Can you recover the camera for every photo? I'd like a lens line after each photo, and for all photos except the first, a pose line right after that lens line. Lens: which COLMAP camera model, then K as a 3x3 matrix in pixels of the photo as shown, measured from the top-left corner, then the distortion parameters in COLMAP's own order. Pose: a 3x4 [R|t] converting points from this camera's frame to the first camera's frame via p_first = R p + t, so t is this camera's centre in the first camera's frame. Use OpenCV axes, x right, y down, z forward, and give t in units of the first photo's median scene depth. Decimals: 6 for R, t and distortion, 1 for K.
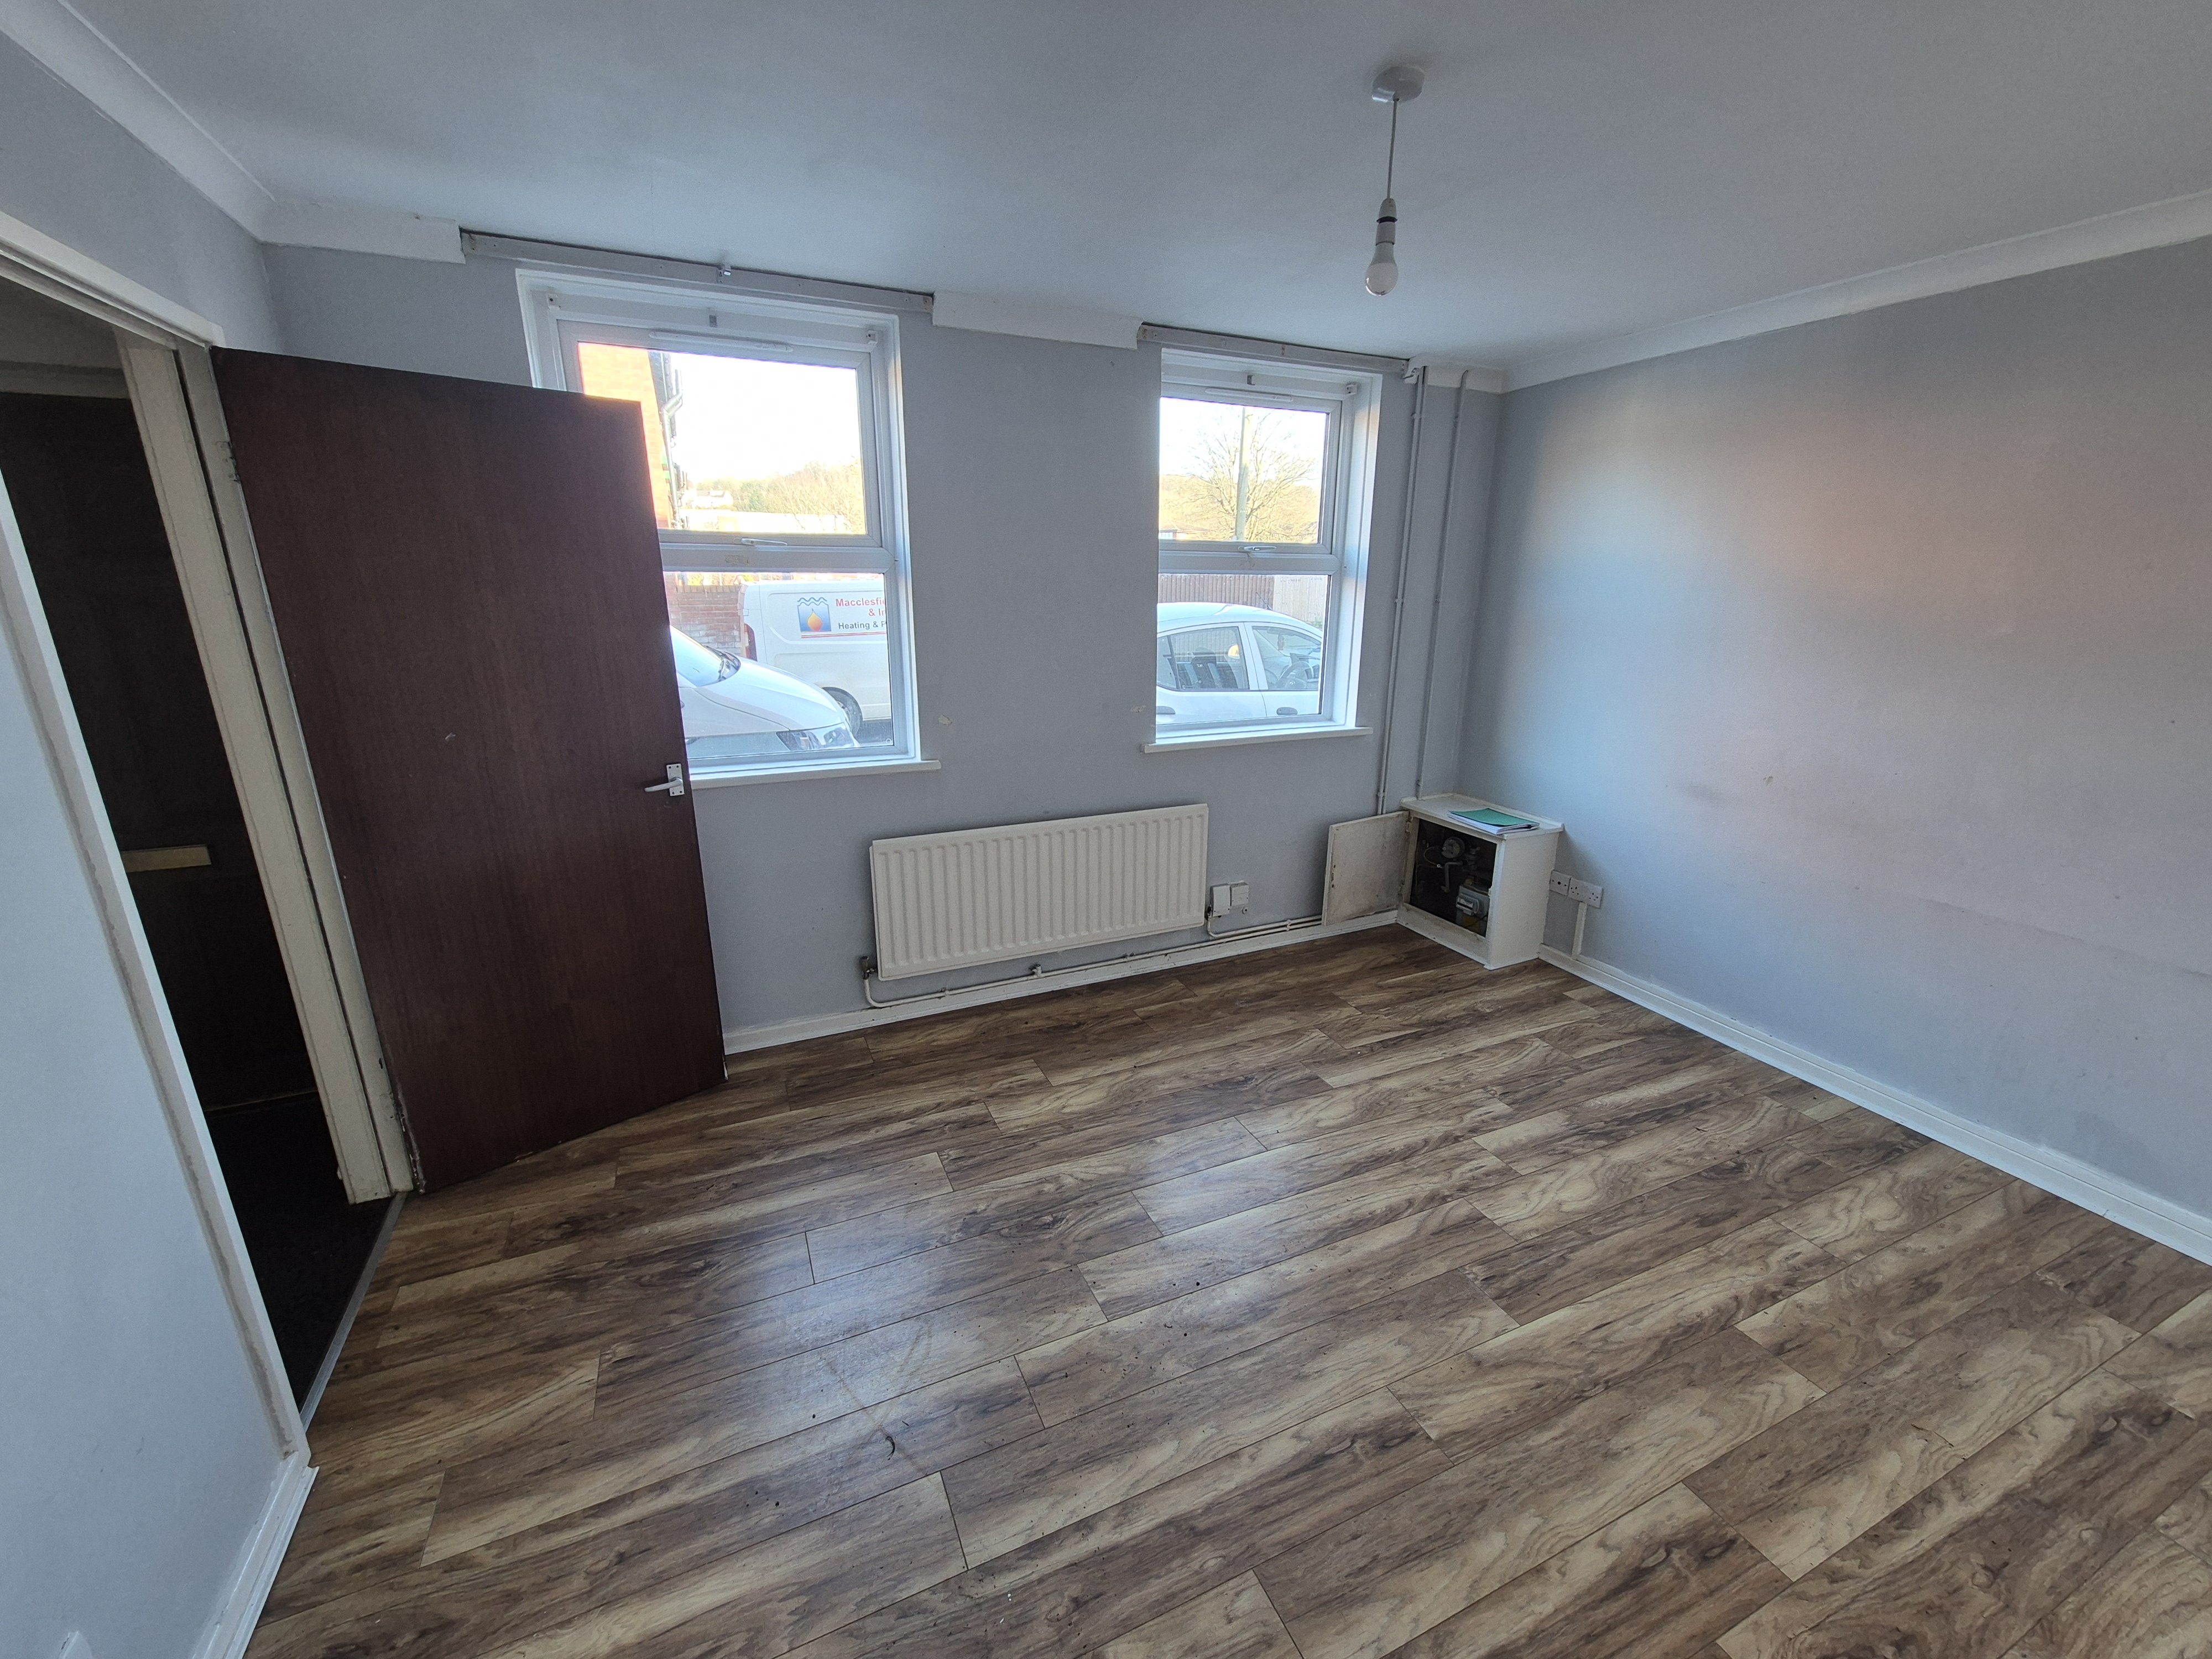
lens RADIAL K [[909.2, 0, 1111.8], [0, 909.2, 839.5], [0, 0, 1]] dist [0.002569, 0.000859]
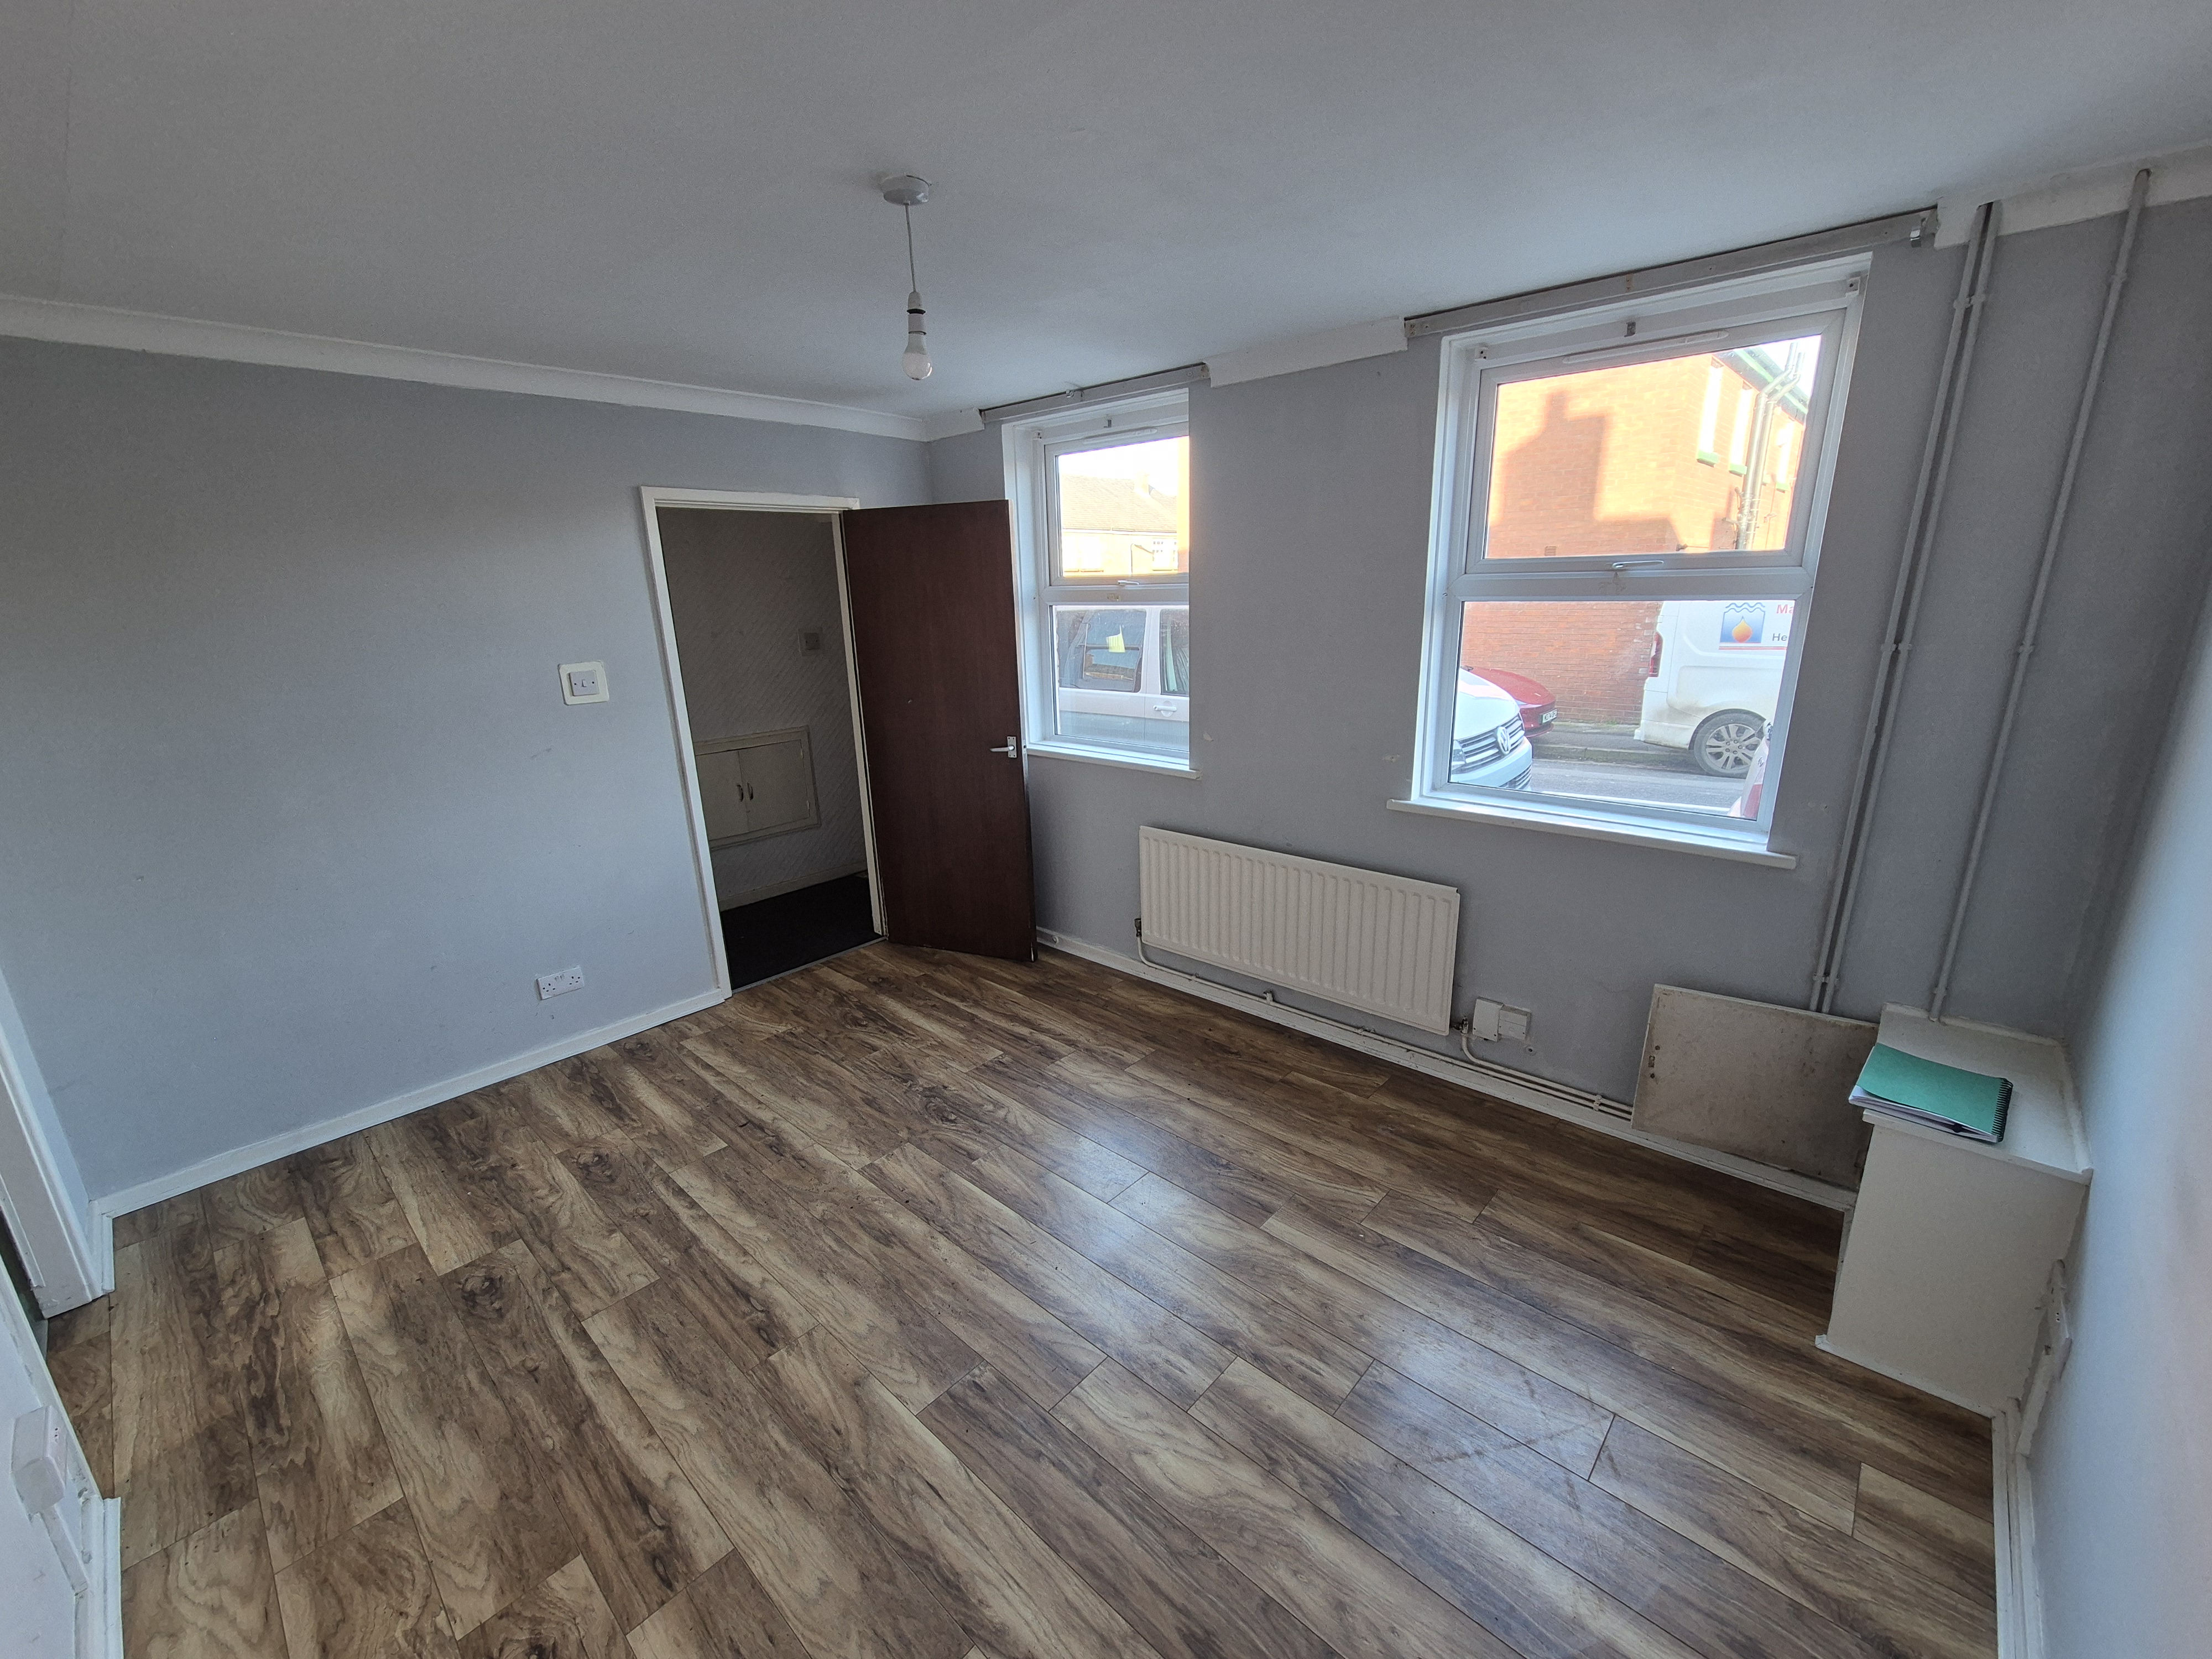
lens RADIAL K [[903.2, 0, 1101.6], [0, 903.2, 829.4], [0, 0, 1]] dist [0.000424, 0.000303]
pose [[0.390181, 0.224813, -0.892871, 1.060617], [-0.227930, 0.963134, 0.142900, -0.204674], [0.892080, 0.147756, 0.427038, 0.584134]]
